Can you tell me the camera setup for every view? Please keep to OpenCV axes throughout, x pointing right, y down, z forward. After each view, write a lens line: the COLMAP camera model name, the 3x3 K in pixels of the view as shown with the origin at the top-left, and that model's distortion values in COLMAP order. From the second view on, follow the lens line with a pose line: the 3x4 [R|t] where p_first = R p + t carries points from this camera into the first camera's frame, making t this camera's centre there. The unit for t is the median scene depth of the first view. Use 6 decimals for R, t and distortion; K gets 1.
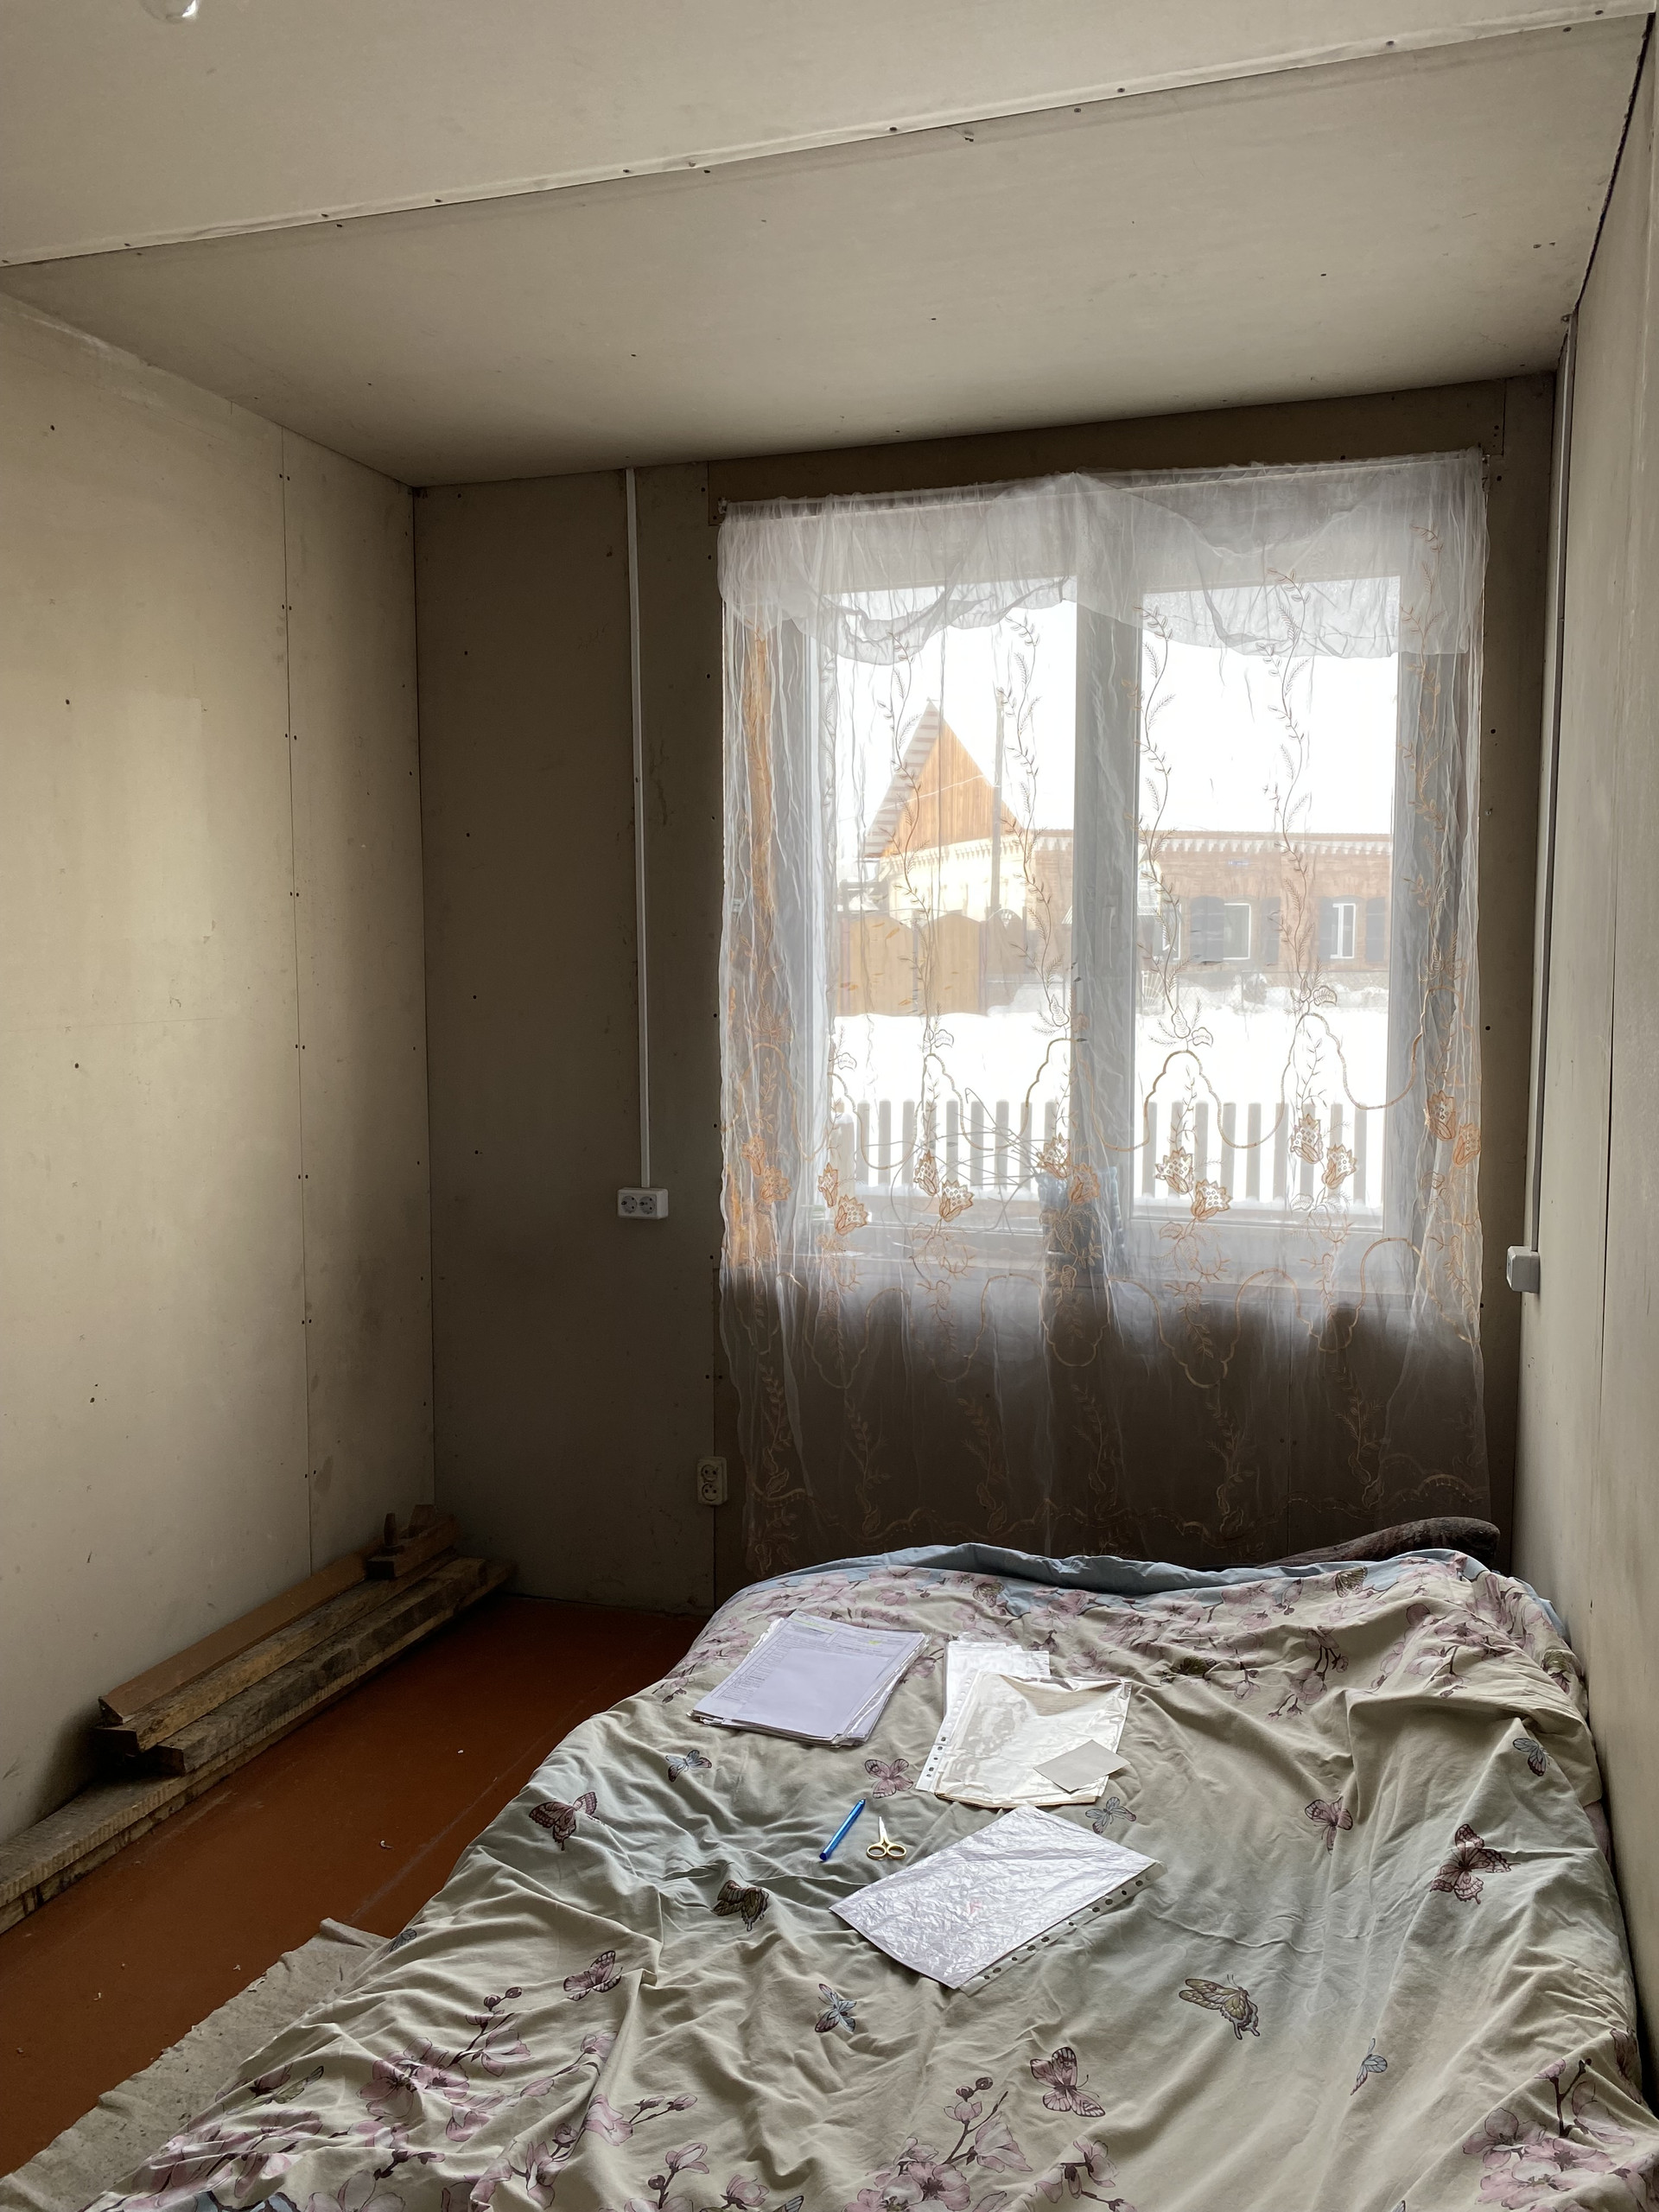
lens RADIAL K [[1728.9, 0, 857.4], [0, 1728.9, 1104.7], [0, 0, 1]] dist [0.035082, -0.032334]
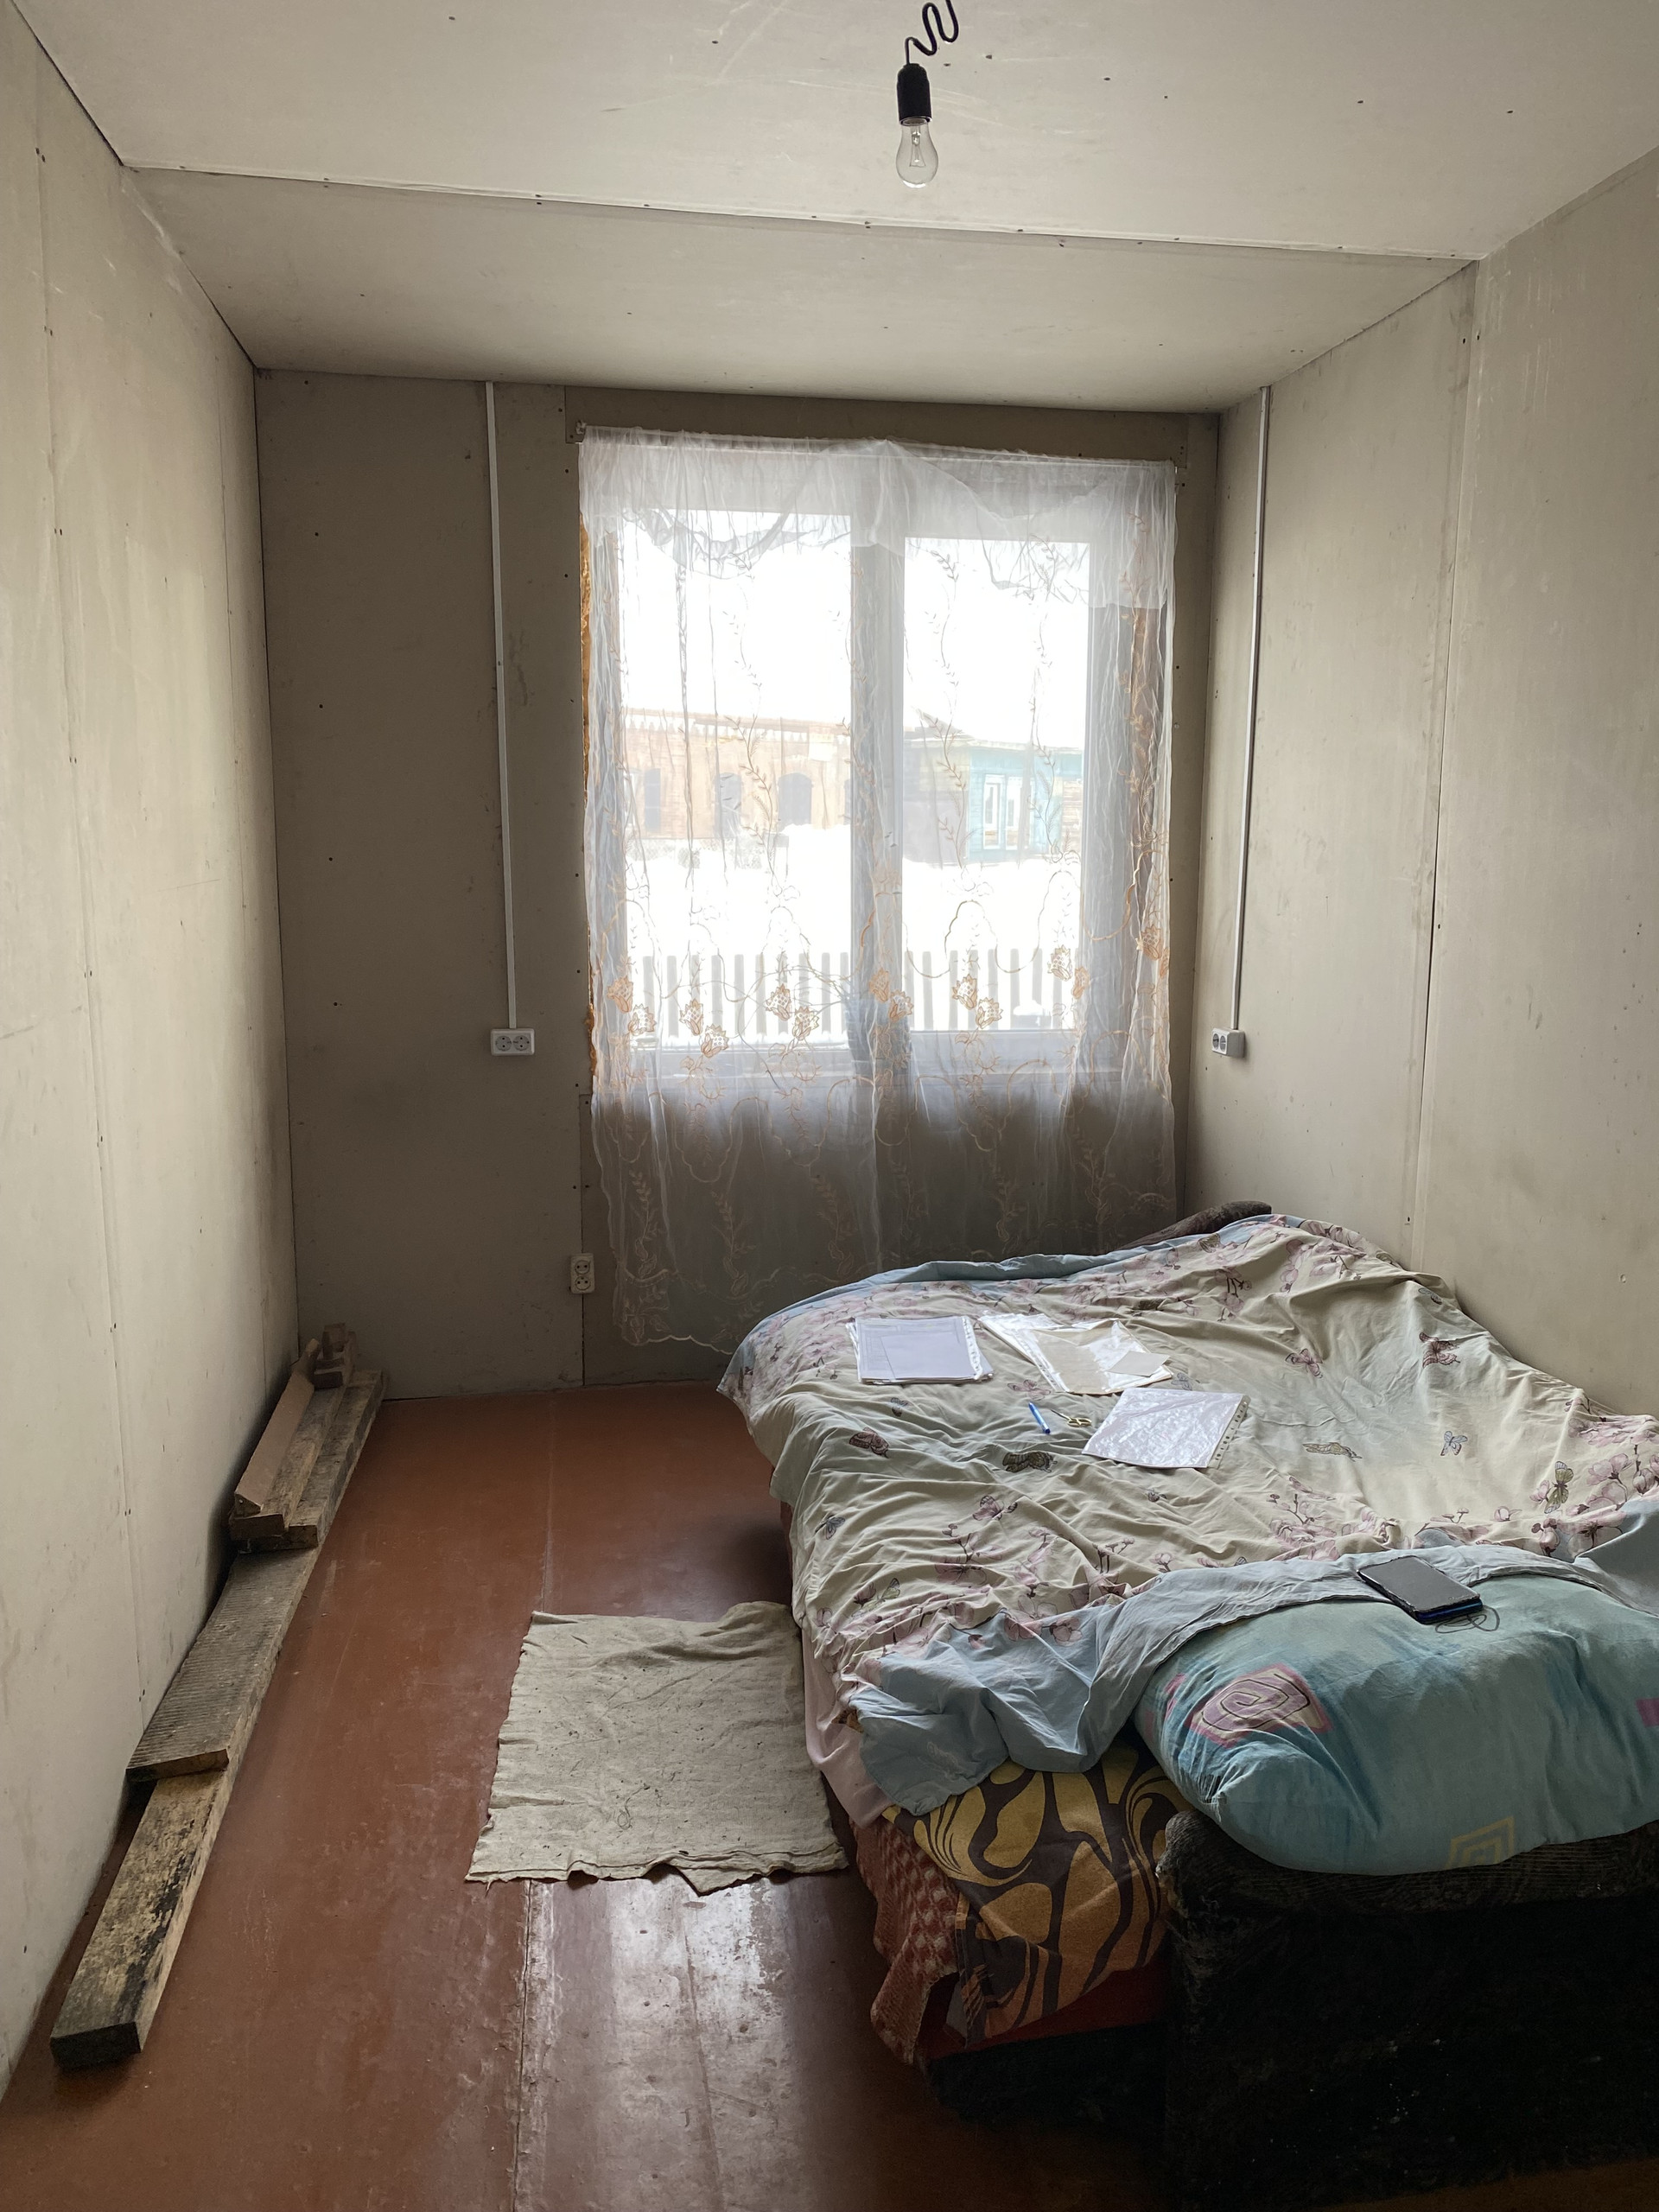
lens RADIAL K [[1677.2, 0, 887.9], [0, 1677.2, 1111.4], [0, 0, 1]] dist [0.172893, -0.480671]
pose [[0.881590, -0.070876, 0.466665, -0.577398], [0.035286, 0.995792, 0.084579, 0.022054], [-0.470695, -0.058097, 0.880381, -0.143504]]
